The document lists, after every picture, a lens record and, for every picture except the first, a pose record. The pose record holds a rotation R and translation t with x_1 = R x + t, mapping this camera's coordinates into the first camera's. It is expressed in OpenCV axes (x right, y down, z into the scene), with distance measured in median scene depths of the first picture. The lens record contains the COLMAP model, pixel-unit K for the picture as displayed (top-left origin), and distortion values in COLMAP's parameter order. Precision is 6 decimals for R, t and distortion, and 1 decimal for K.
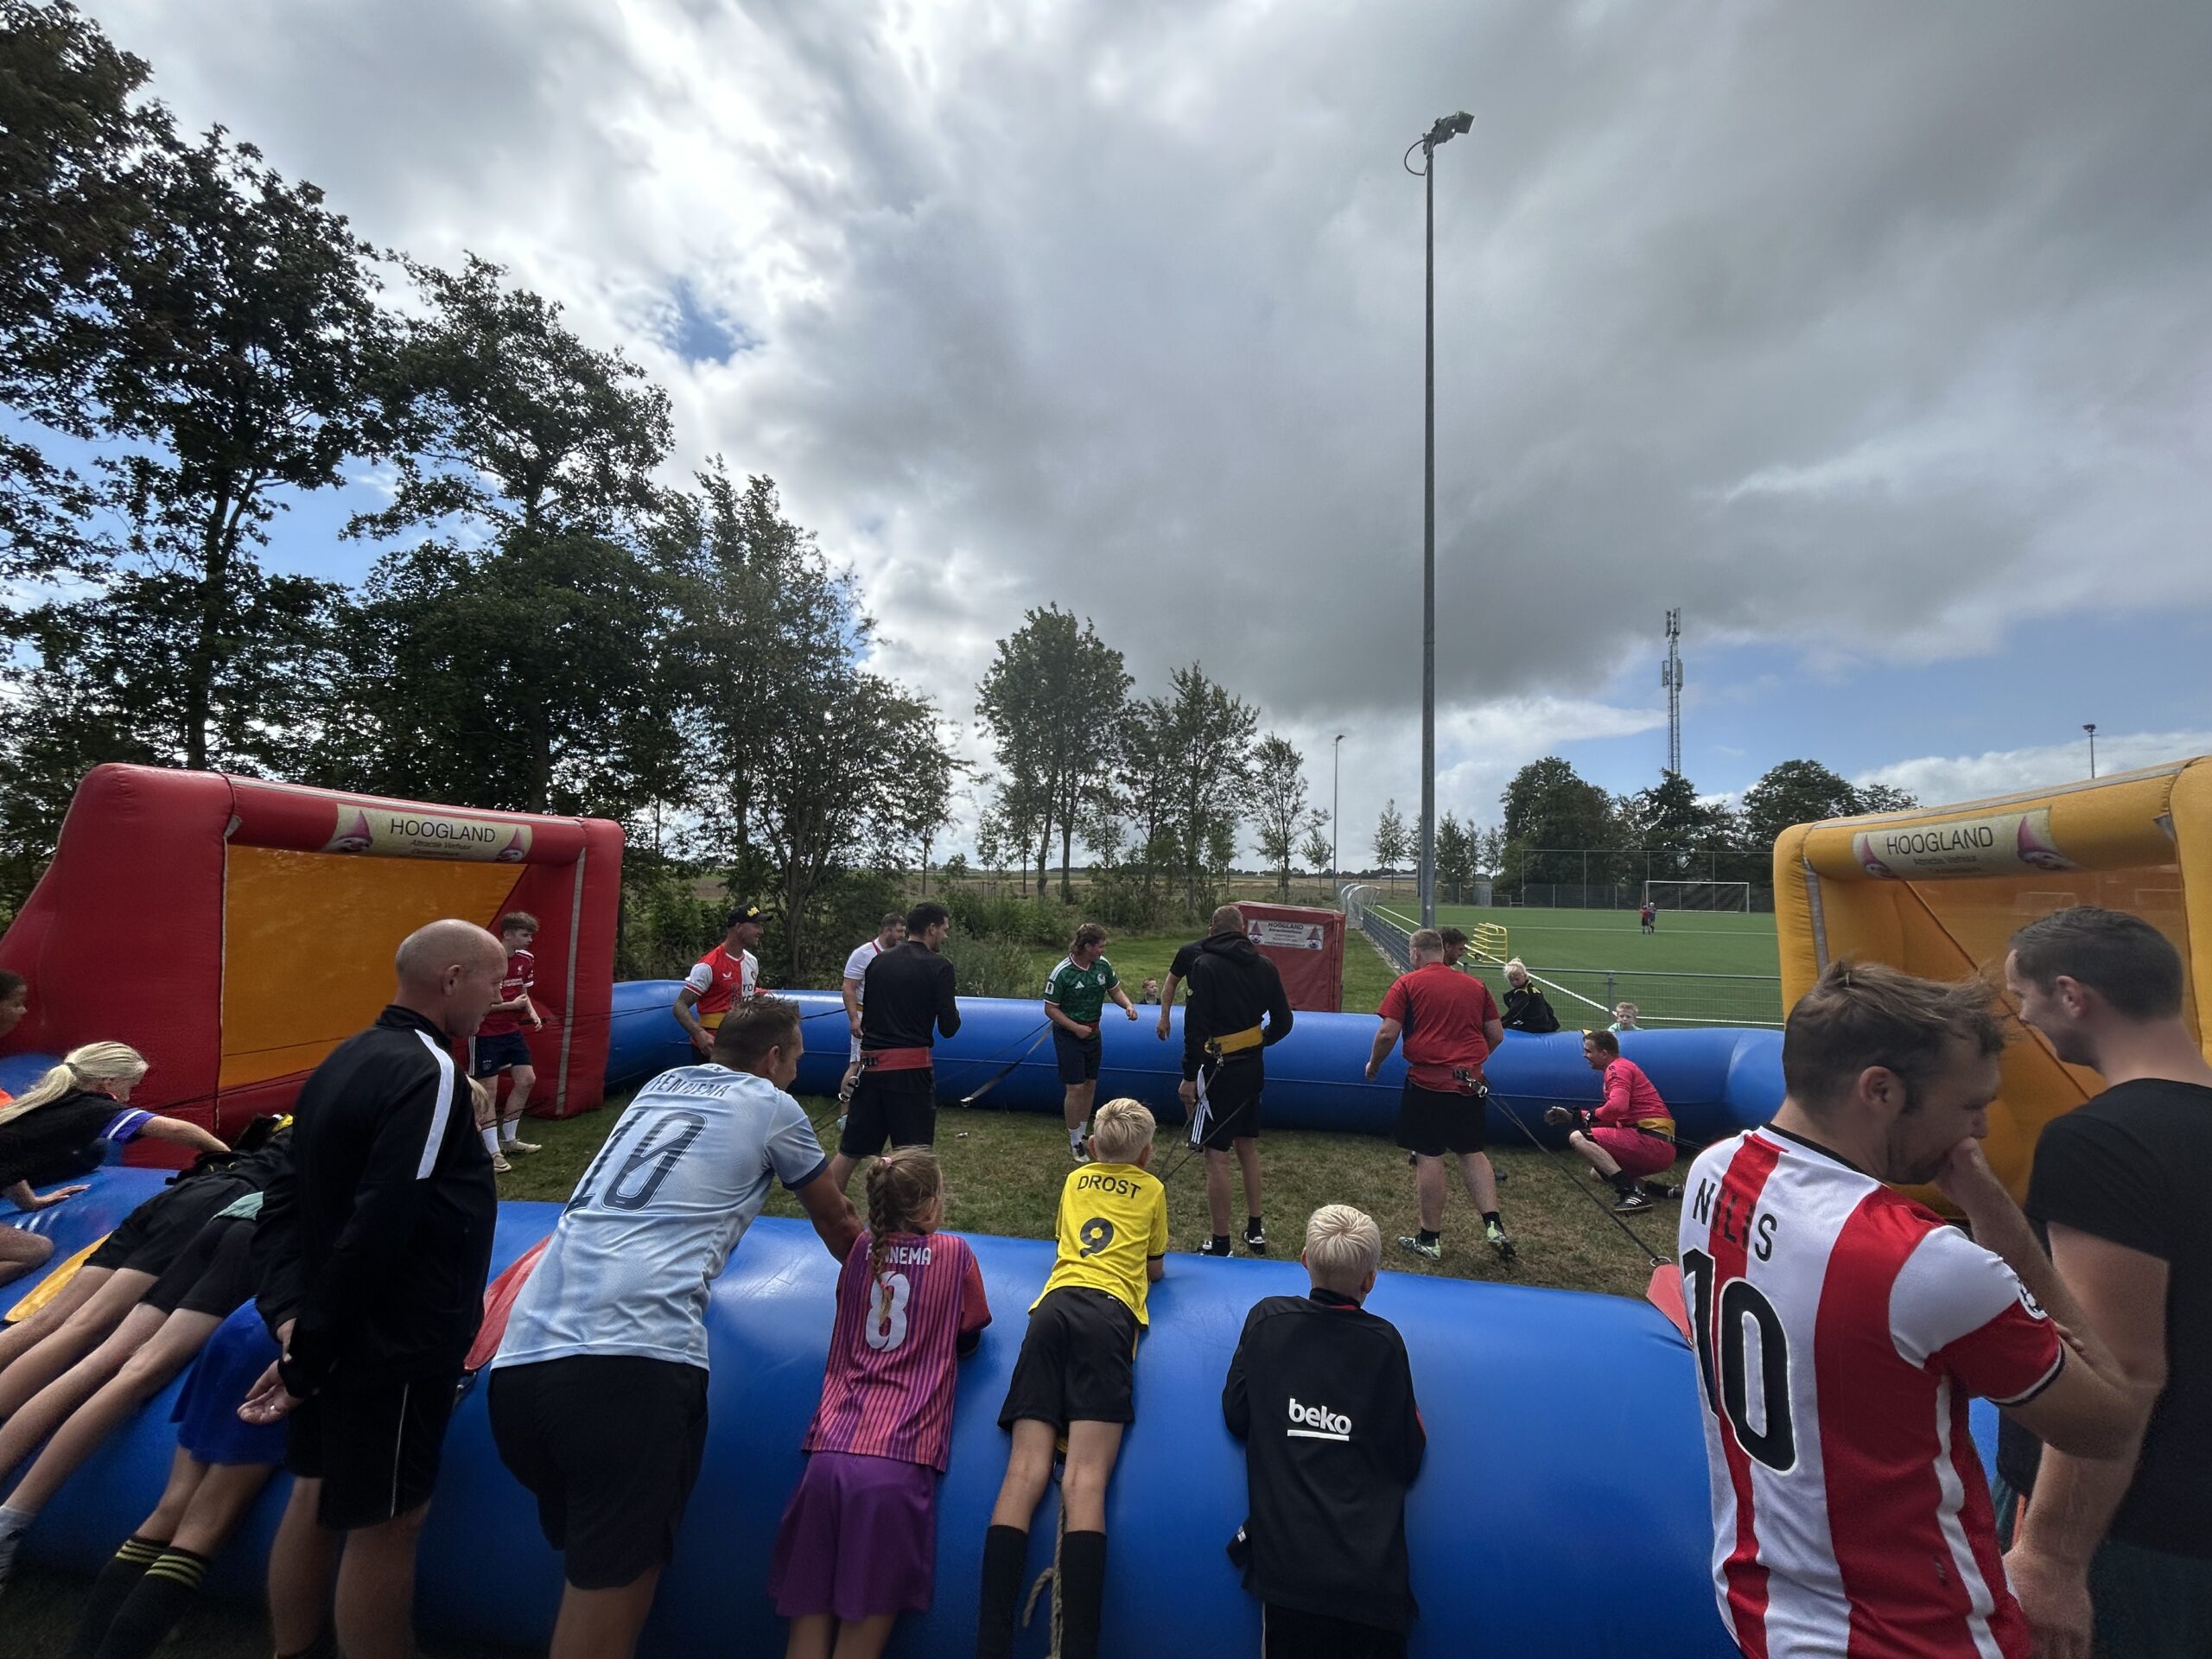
lens RADIAL K [[902.4, 0, 1121.2], [0, 902.4, 825.6], [0, 0, 1]] dist [0.006673, 0.000666]
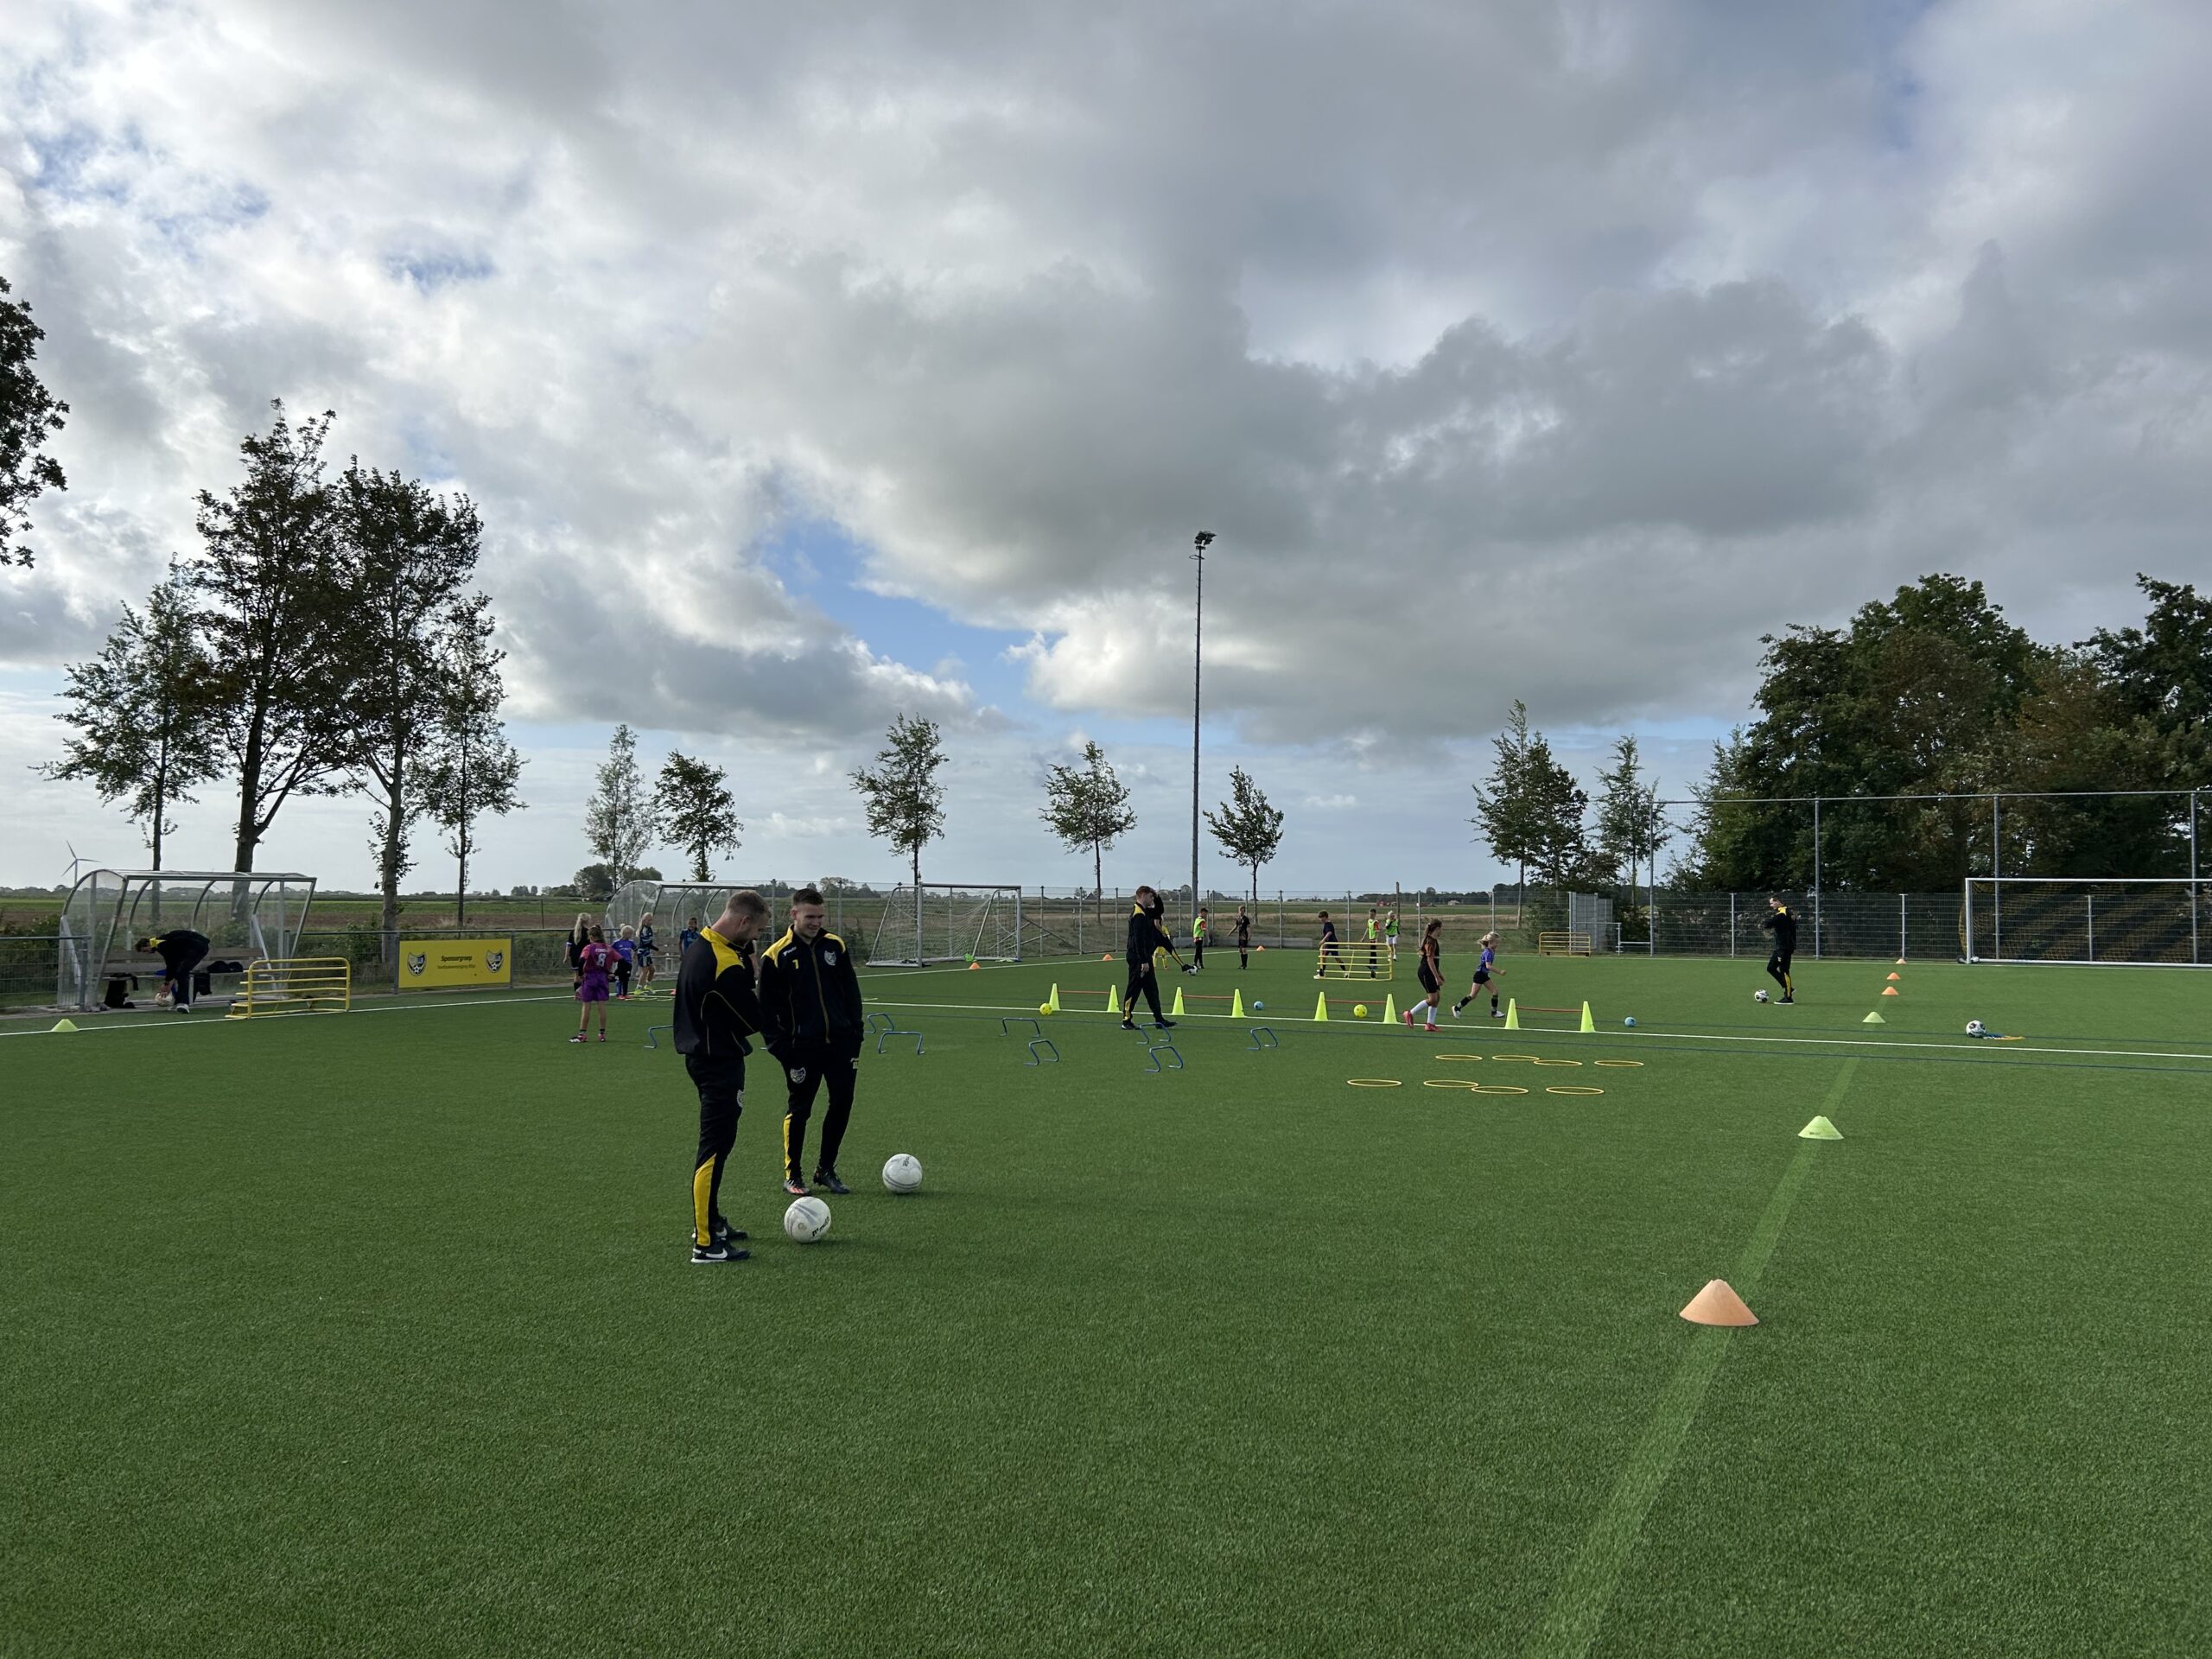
lens RADIAL K [[1654.3, 0, 1115.1], [0, 1654.3, 828.5], [0, 0, 1]] dist [0.053434, -0.057331]
pose [[0.970156, -0.021961, -0.241487, 0.350813], [0.023252, 0.999727, 0.002496, 0.027540], [0.241366, -0.008036, 0.970401, 0.244870]]
